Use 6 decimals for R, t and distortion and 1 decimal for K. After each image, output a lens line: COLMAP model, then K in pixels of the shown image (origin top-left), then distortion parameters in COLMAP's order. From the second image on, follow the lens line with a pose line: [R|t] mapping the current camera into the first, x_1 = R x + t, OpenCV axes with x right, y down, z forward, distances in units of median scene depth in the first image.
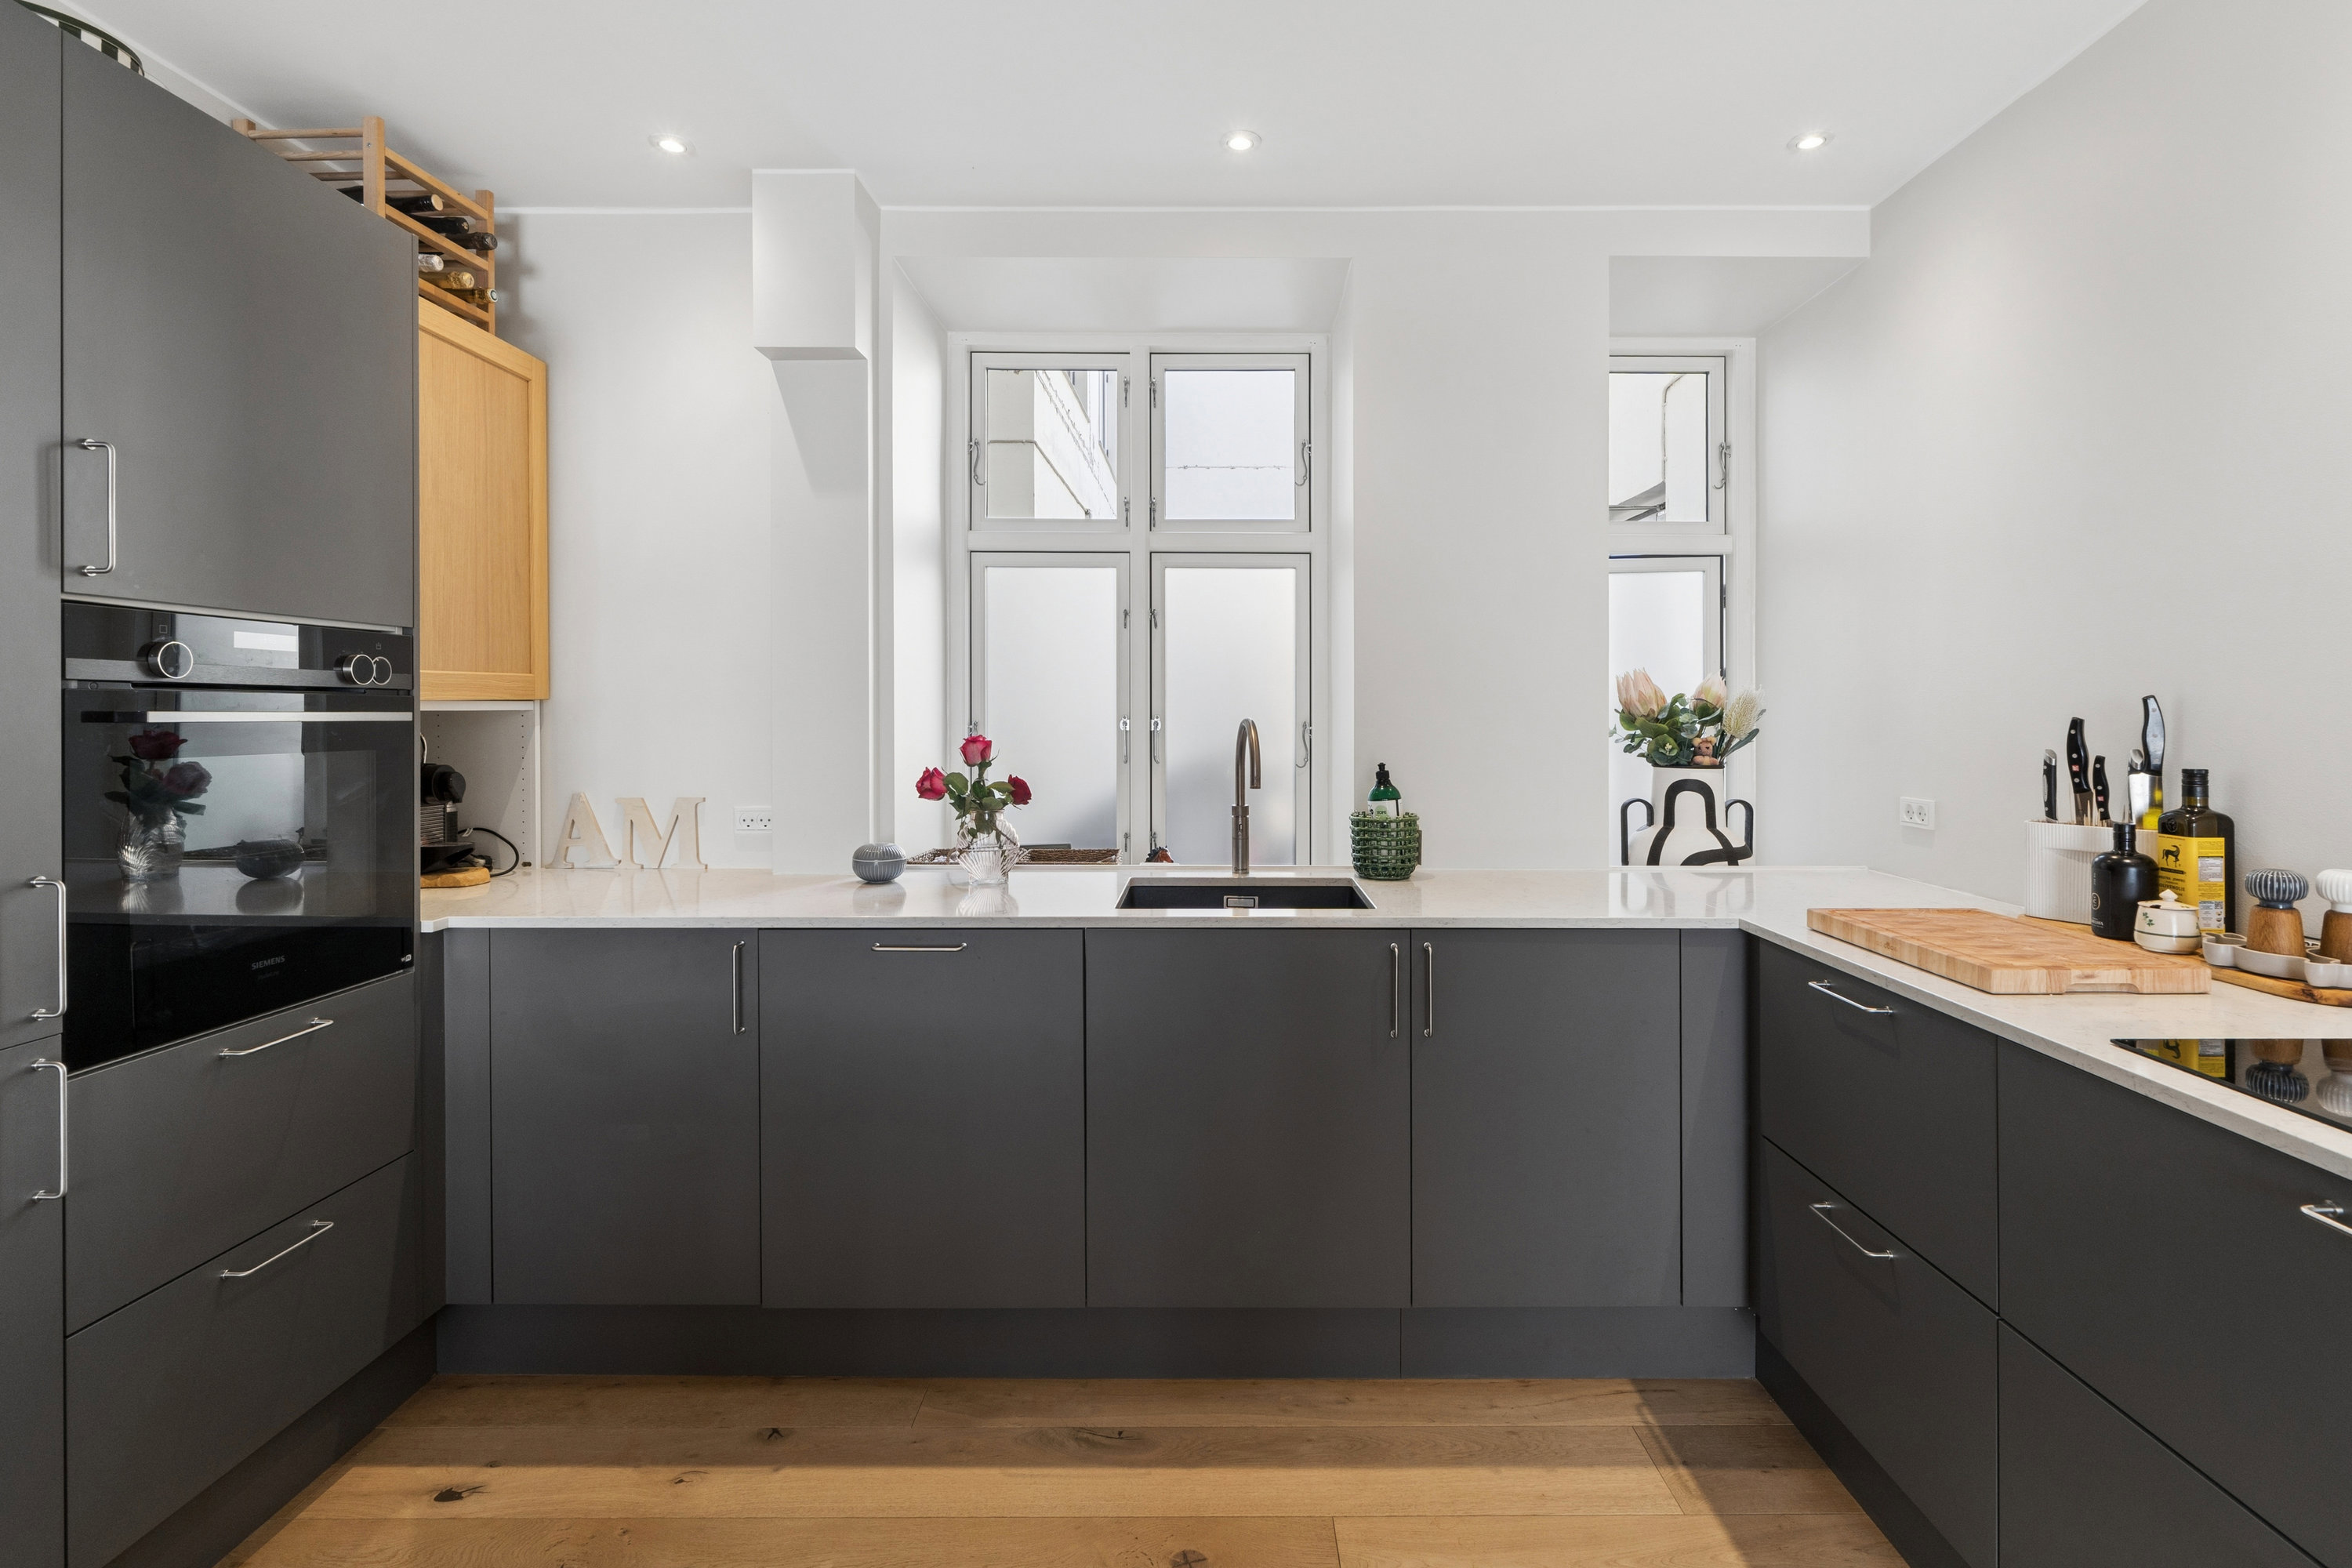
lens RADIAL K [[1095.3, 0, 1208.8], [0, 1095.3, 718.0], [0, 0, 1]] dist [-0.002094, -0.000034]
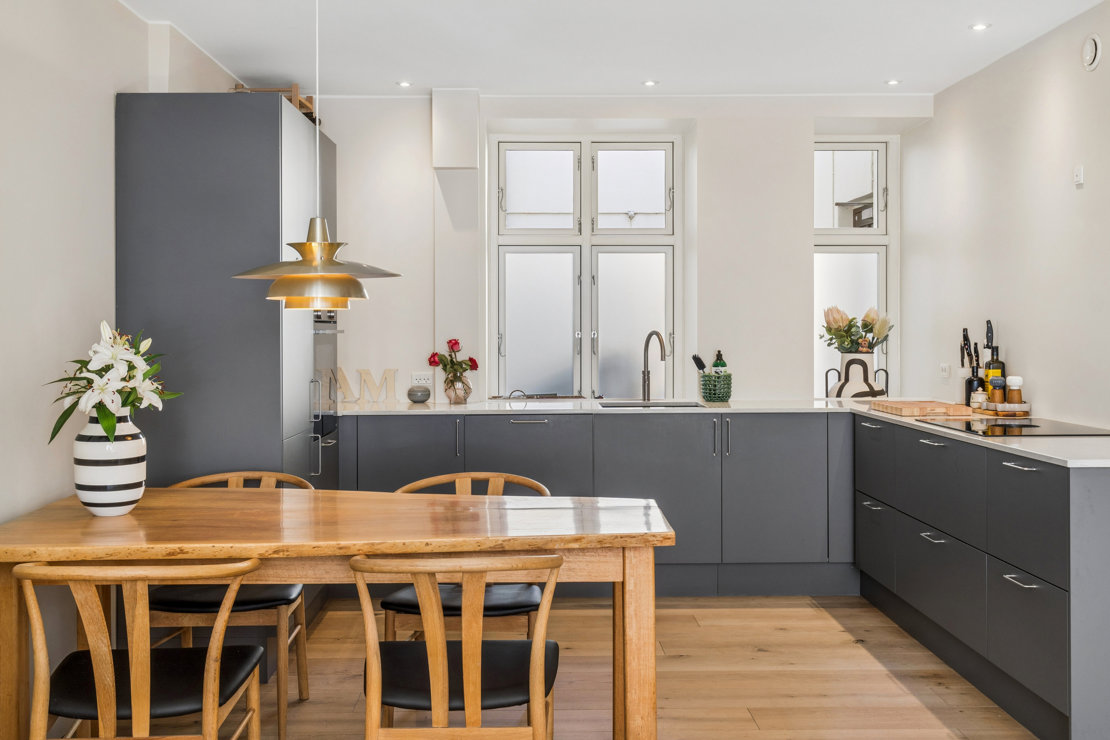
lens RADIAL K [[1195.8, 0, 555.0], [0, 1195.8, 370.0], [0, 0, 1]] dist [0.019332, 0.020433]
pose [[0.999647, -0.006344, 0.025819, -0.213756], [0.005540, 0.999501, 0.031099, 0.003373], [-0.026004, -0.030945, 0.999183, -1.381867]]
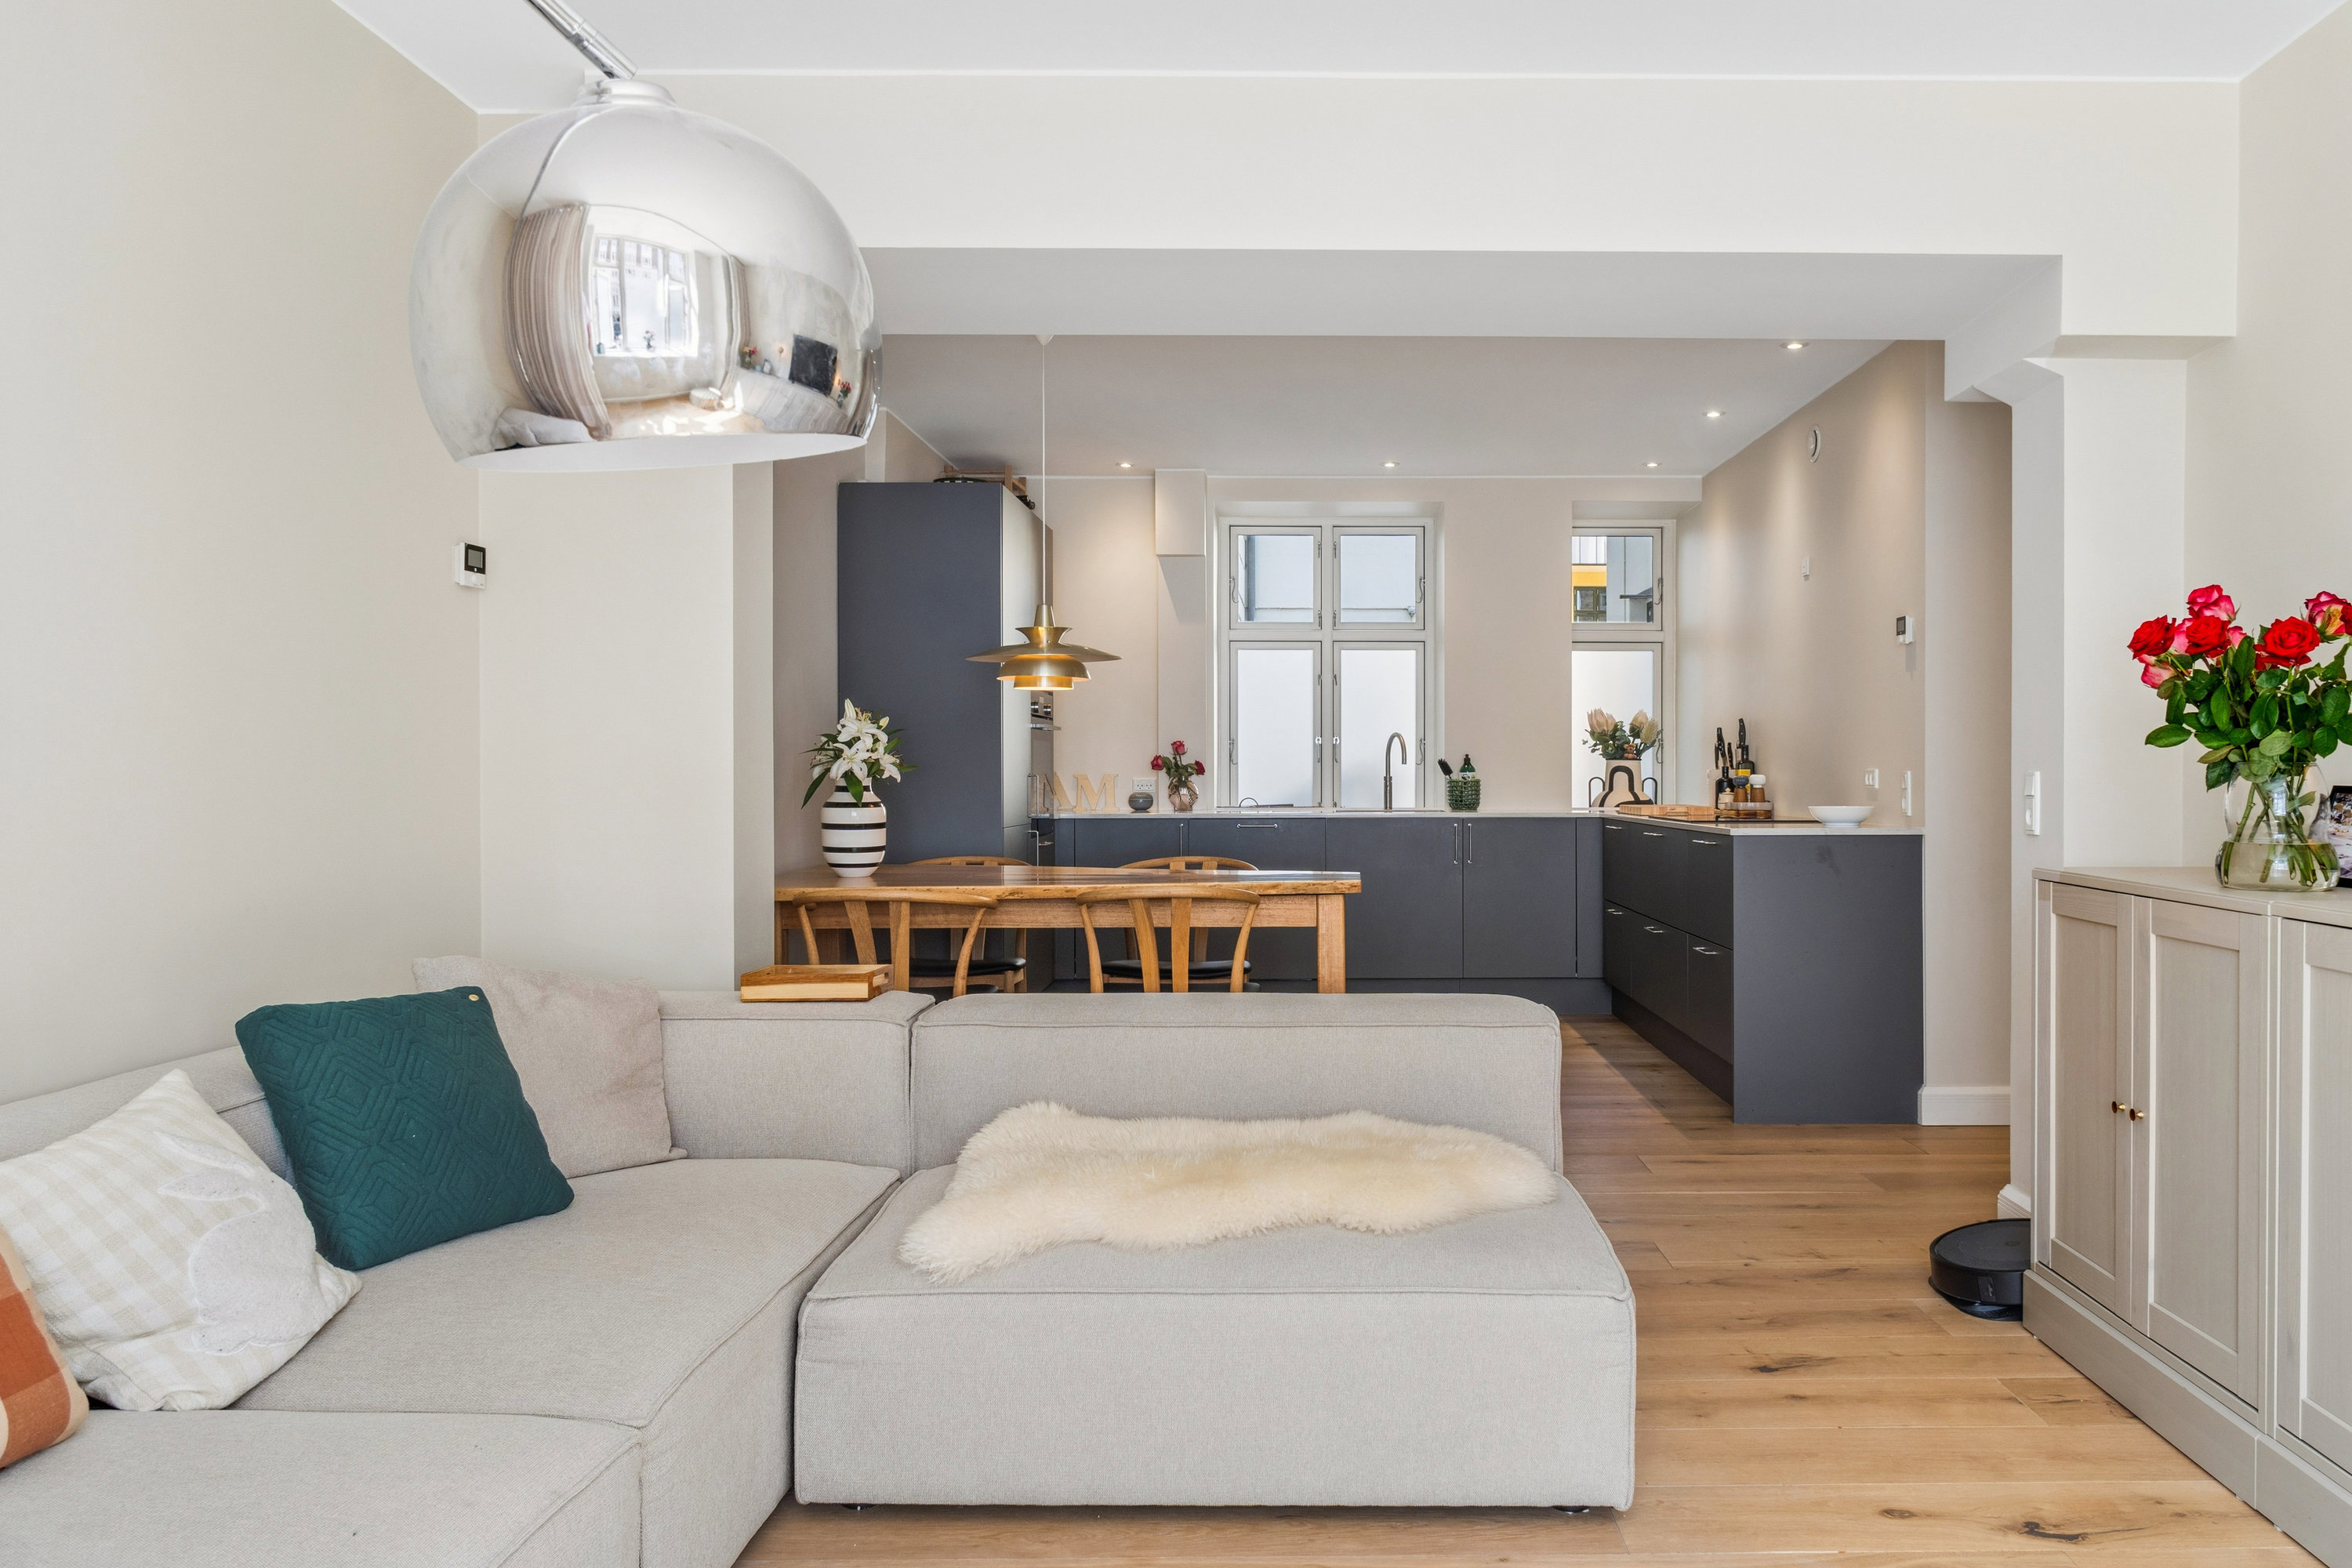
lens RADIAL K [[1682.1, 0, 1328.8], [0, 1682.1, 832.5], [0, 0, 1]] dist [-0.000695, -0.004106]
pose [[0.999806, -0.003624, 0.019356, -0.139264], [0.003036, 0.999537, 0.030287, 0.088763], [-0.019457, -0.030222, 0.999354, -2.080858]]
